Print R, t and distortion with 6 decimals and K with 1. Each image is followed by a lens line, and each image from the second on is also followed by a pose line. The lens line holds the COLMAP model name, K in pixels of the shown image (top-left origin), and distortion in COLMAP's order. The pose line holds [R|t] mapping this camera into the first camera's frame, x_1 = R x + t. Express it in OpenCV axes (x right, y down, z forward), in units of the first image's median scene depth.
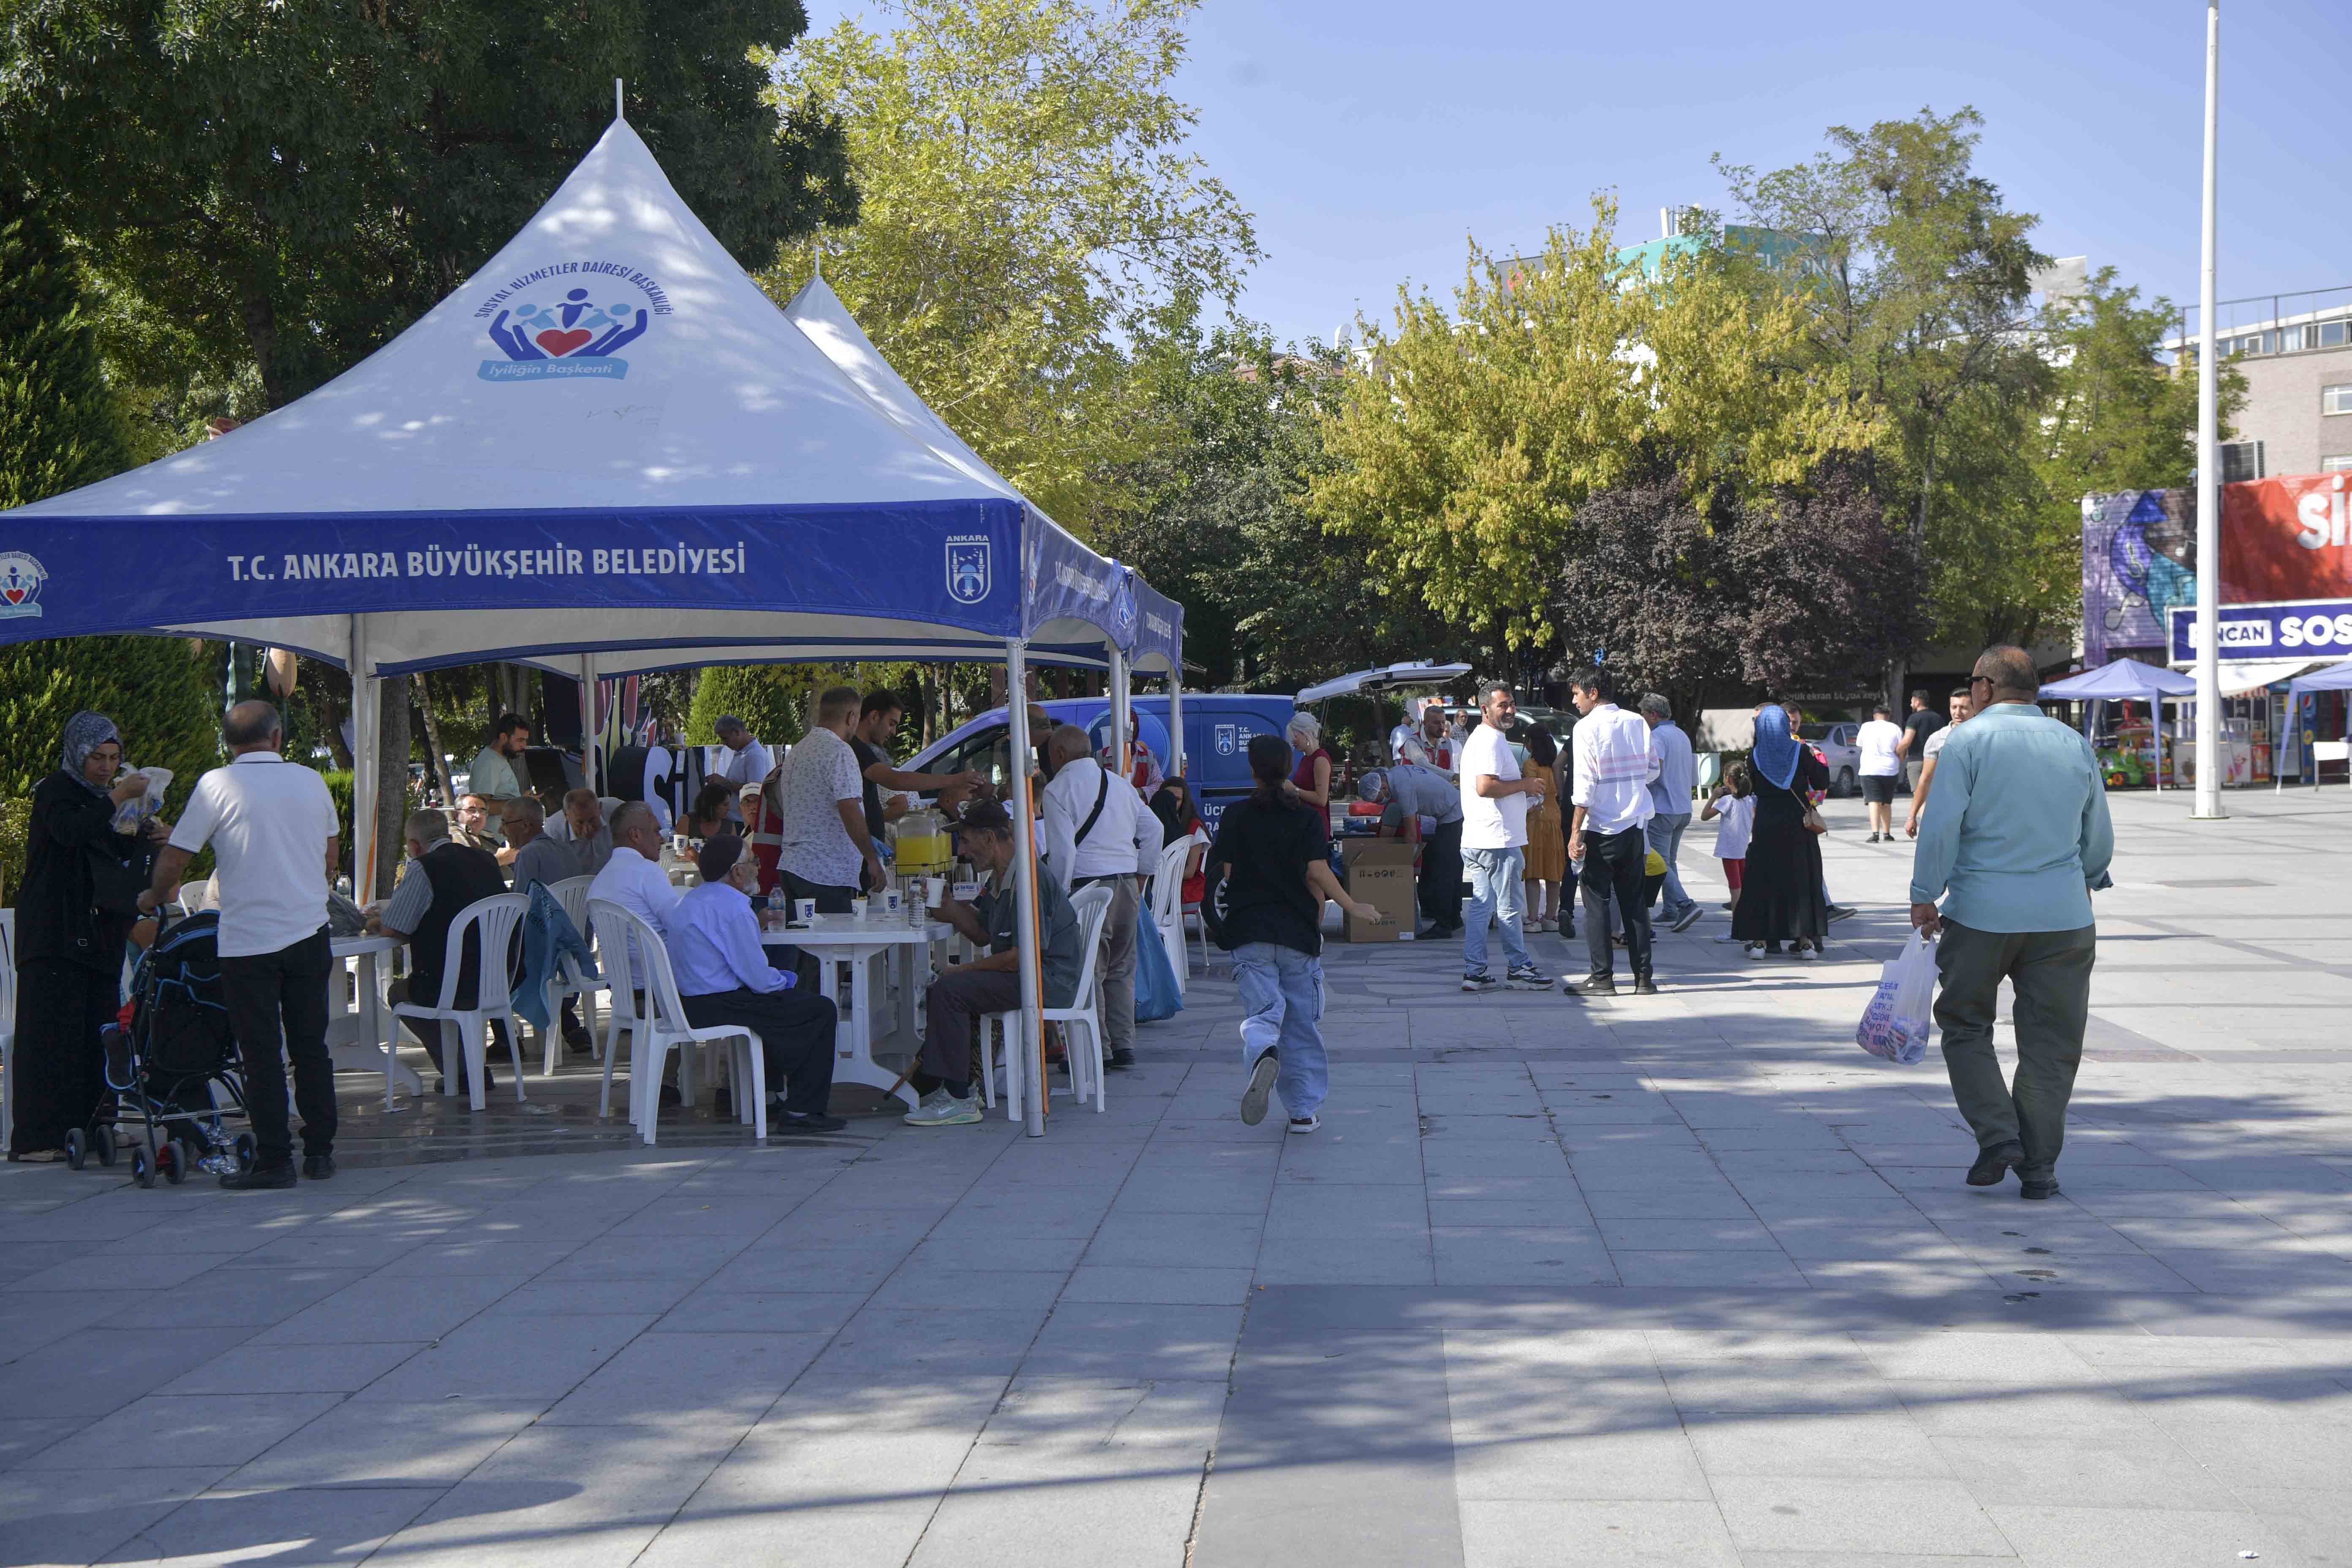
lens RADIAL K [[2826.0, 0, 1176.0], [0, 2826.0, 784.0], [0, 0, 1]] dist [-0.003259, -0.004014]
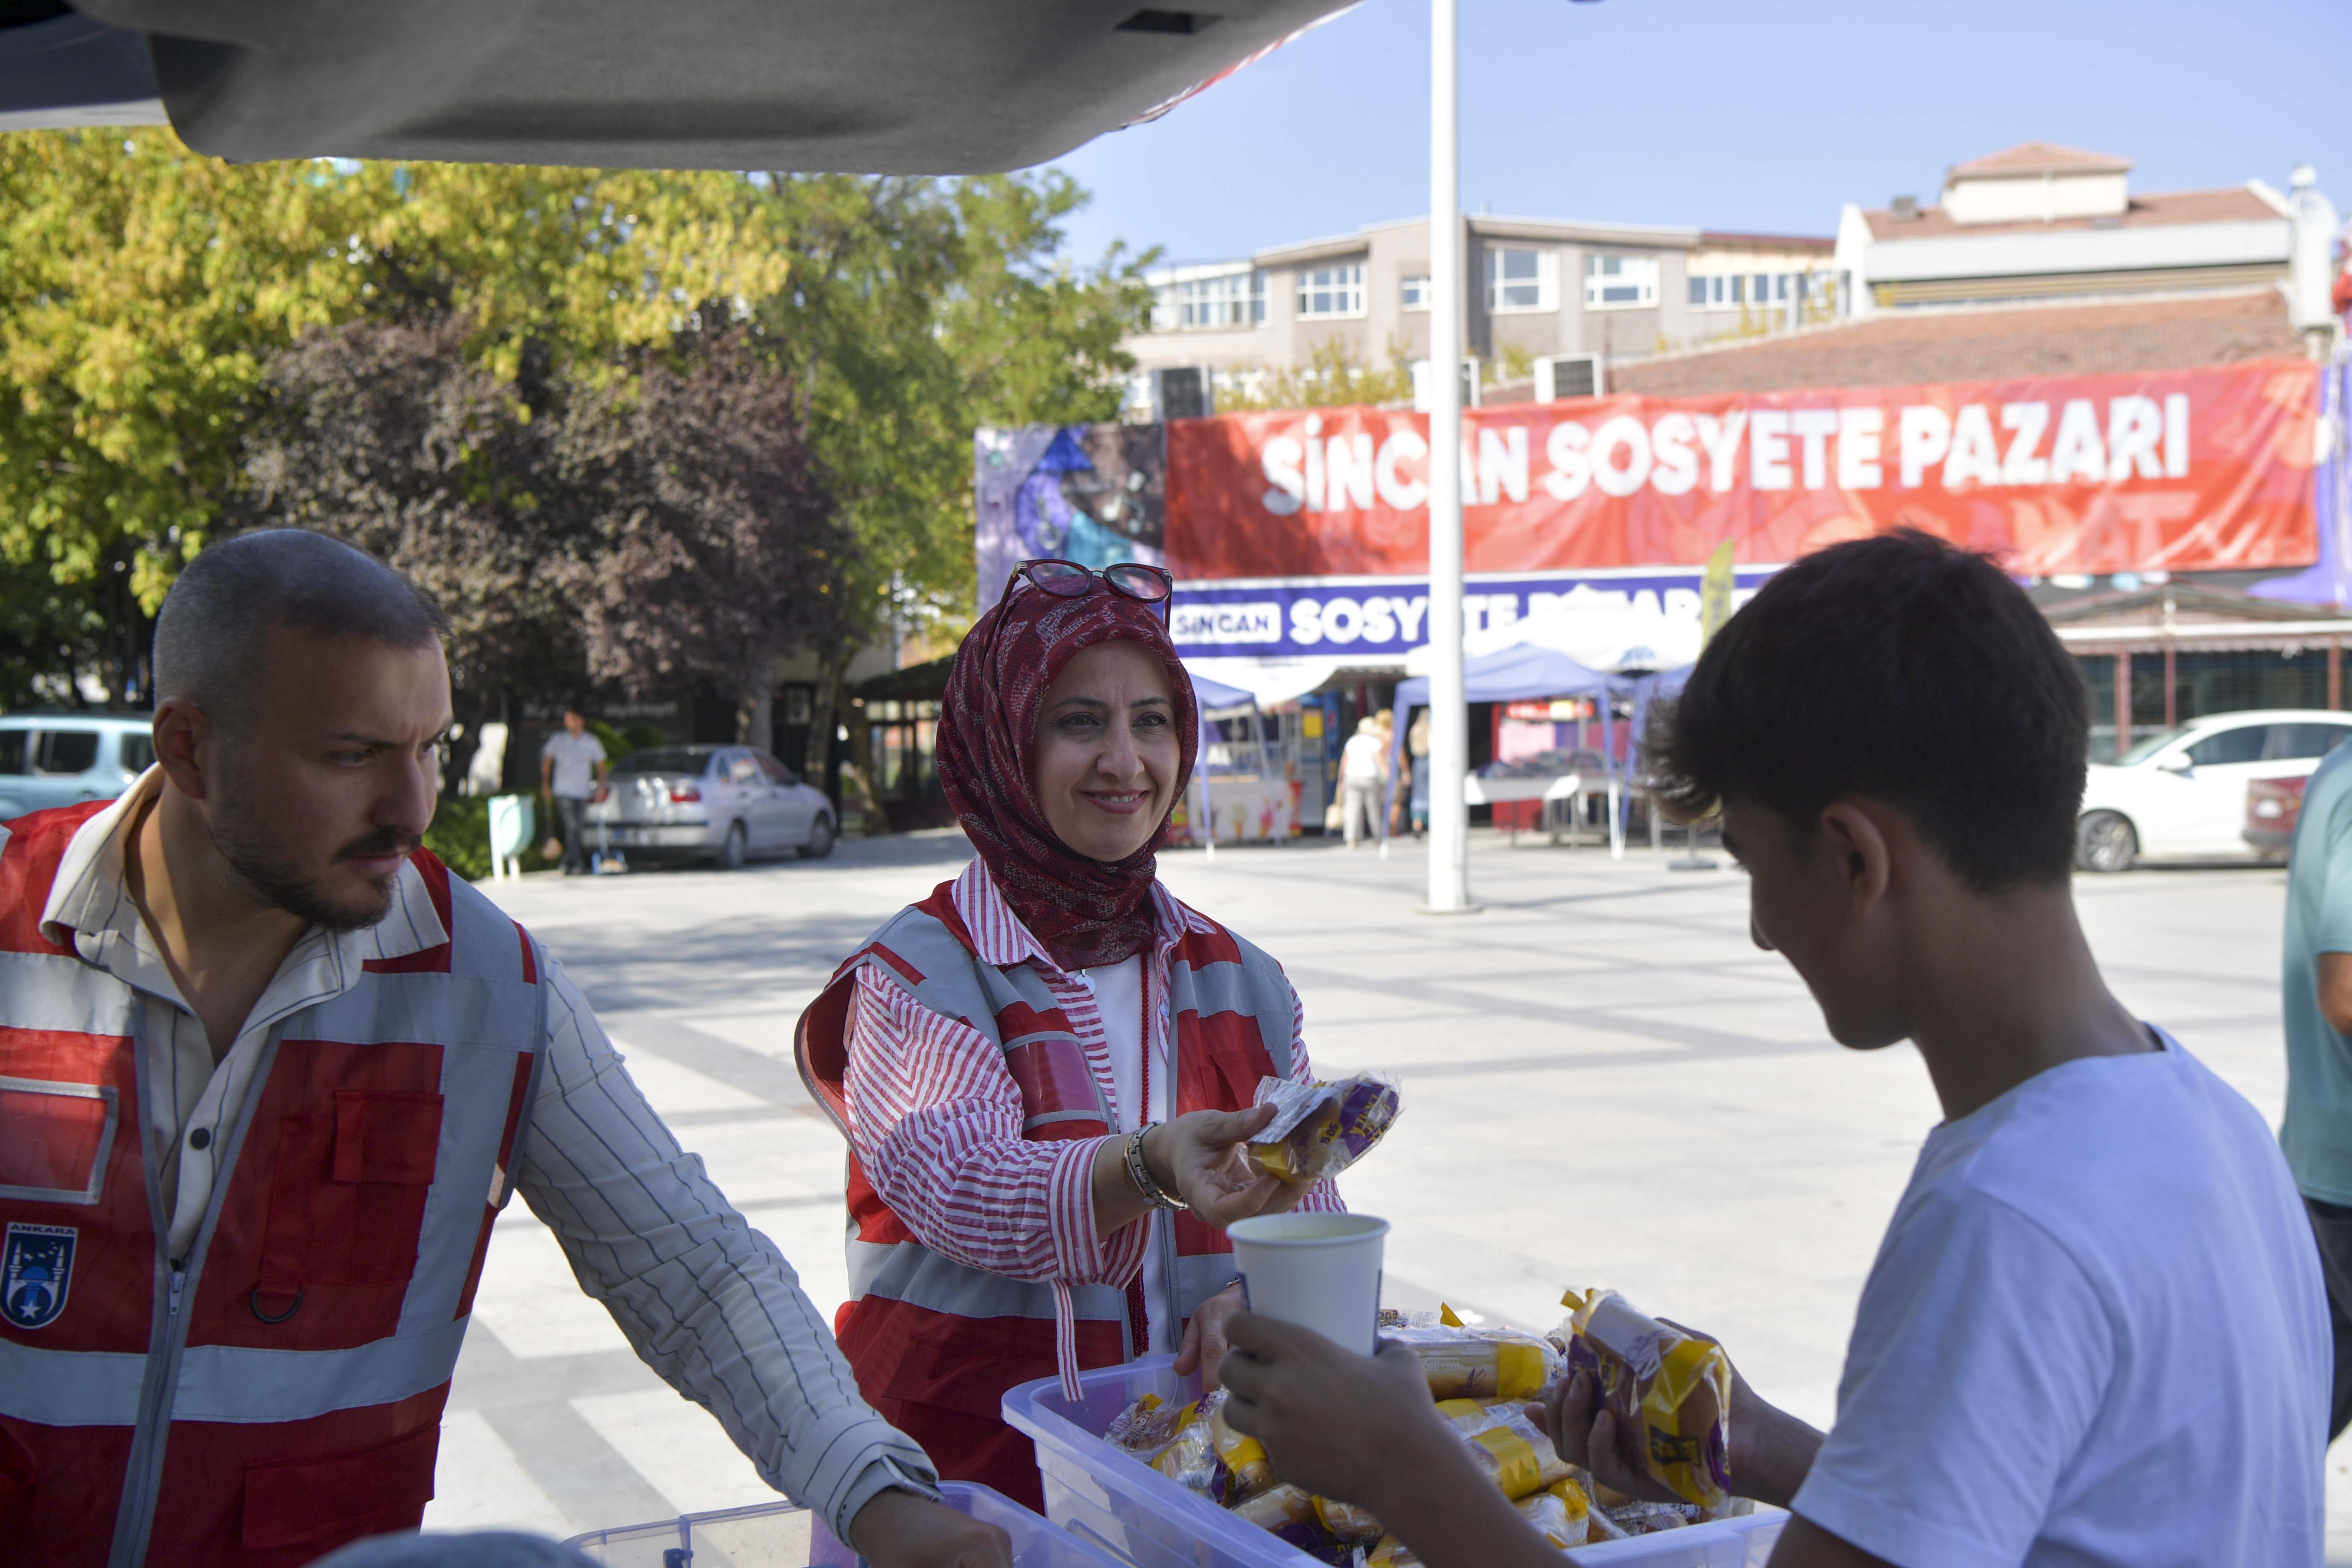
lens RADIAL K [[2903.5, 0, 1176.0], [0, 2903.5, 784.0], [0, 0, 1]] dist [0.145224, -0.022225]
pose [[0.883648, -0.002120, 0.468148, 0.027629], [0.006451, 0.999950, -0.007648, -0.008614], [-0.468108, 0.009778, 0.883617, 0.409536]]
